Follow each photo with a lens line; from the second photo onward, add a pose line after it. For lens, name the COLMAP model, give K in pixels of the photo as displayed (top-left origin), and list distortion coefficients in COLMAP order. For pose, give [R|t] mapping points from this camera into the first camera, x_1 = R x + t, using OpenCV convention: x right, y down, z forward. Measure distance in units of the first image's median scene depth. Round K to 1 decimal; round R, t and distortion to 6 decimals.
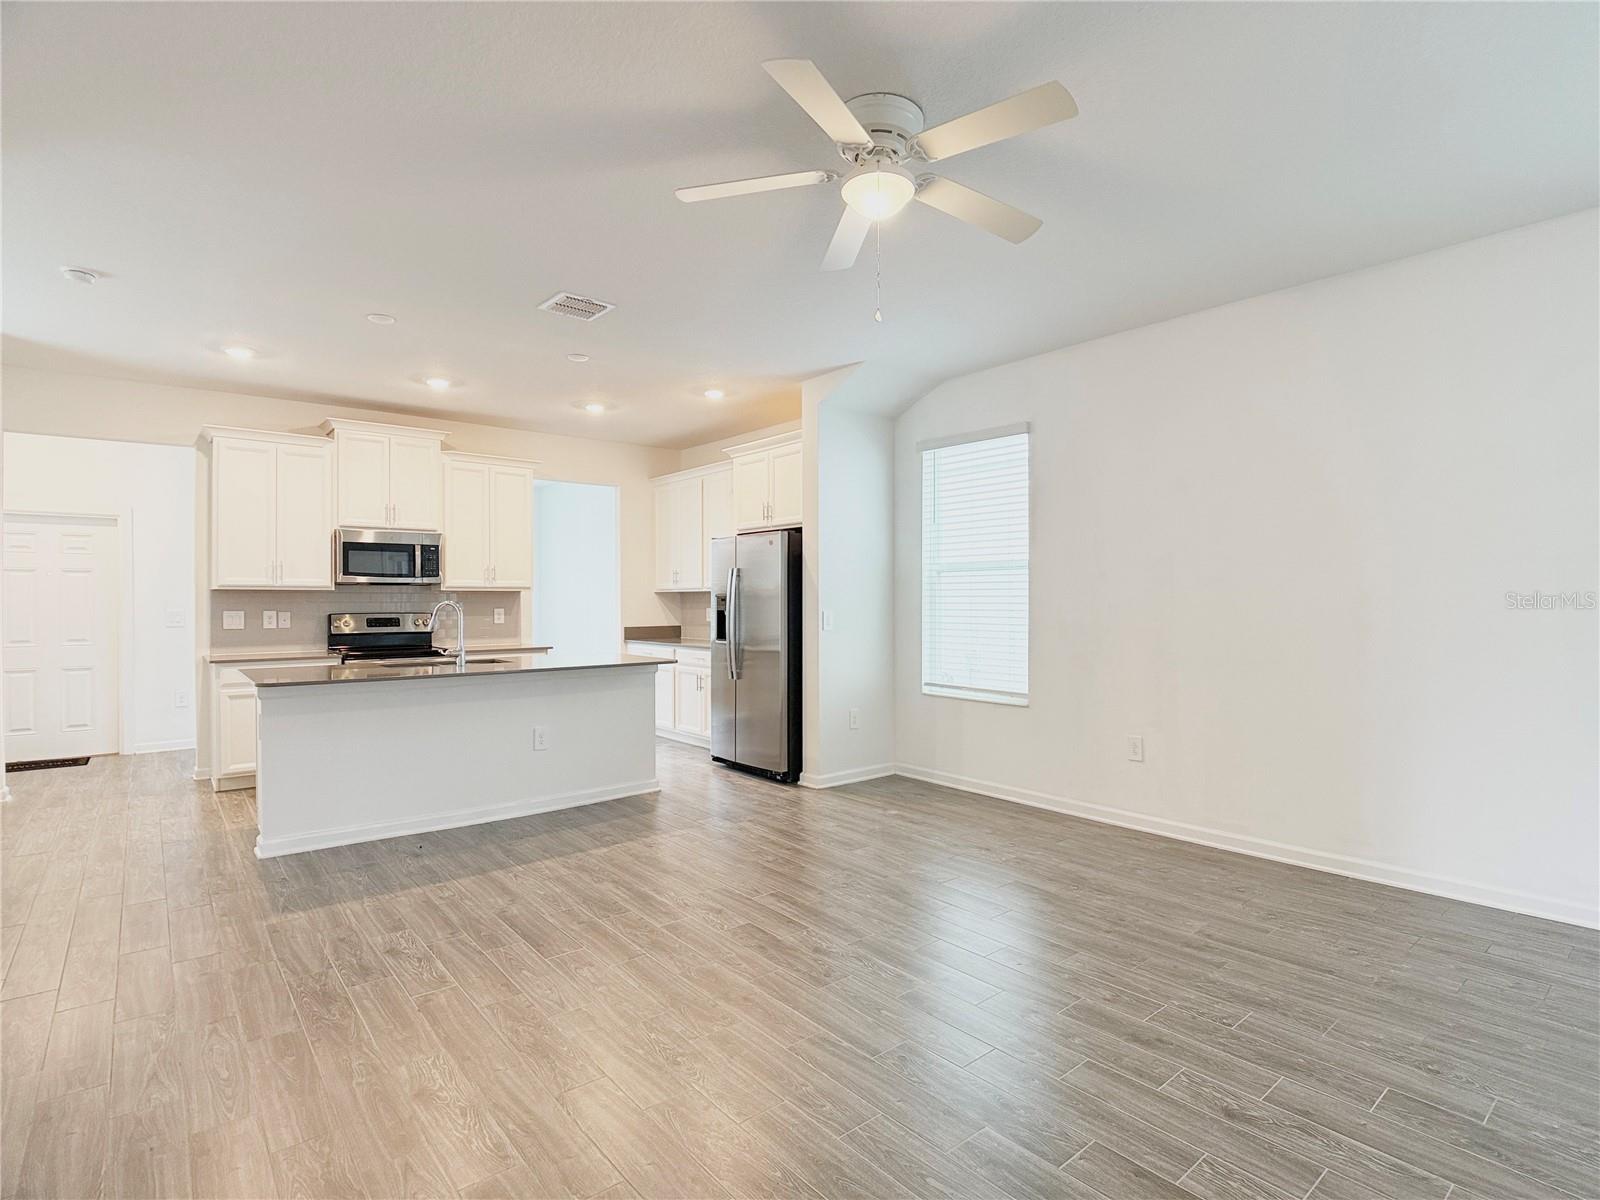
lens RADIAL K [[813.3, 0, 817.2], [0, 813.3, 606.9], [0, 0, 1]] dist [-0.023865, 0.002303]
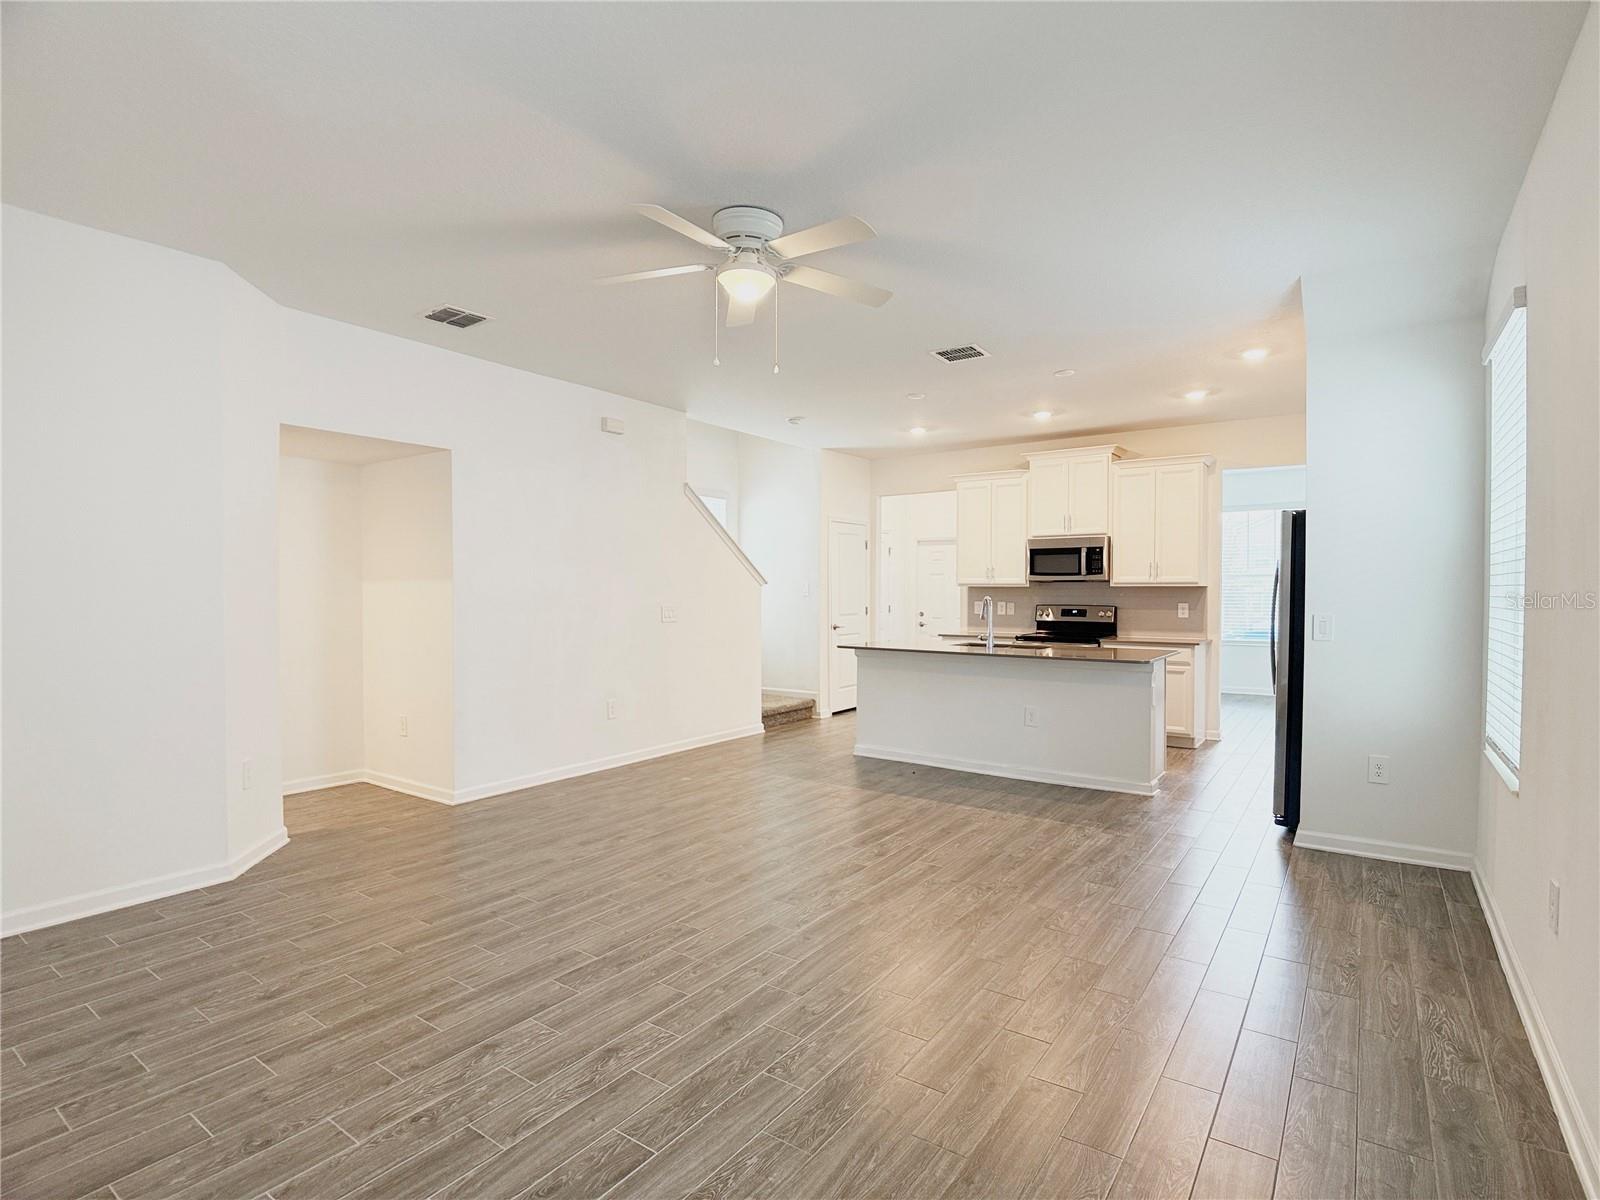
lens RADIAL K [[813.3, 0, 801.8], [0, 813.3, 602.8], [0, 0, 1]] dist [-0.023865, 0.002303]
pose [[0.253636, 0.017075, -0.967149, 0.593996], [-0.010927, 0.999831, 0.014786, -0.010656], [0.967238, 0.006818, 0.253779, 0.338728]]
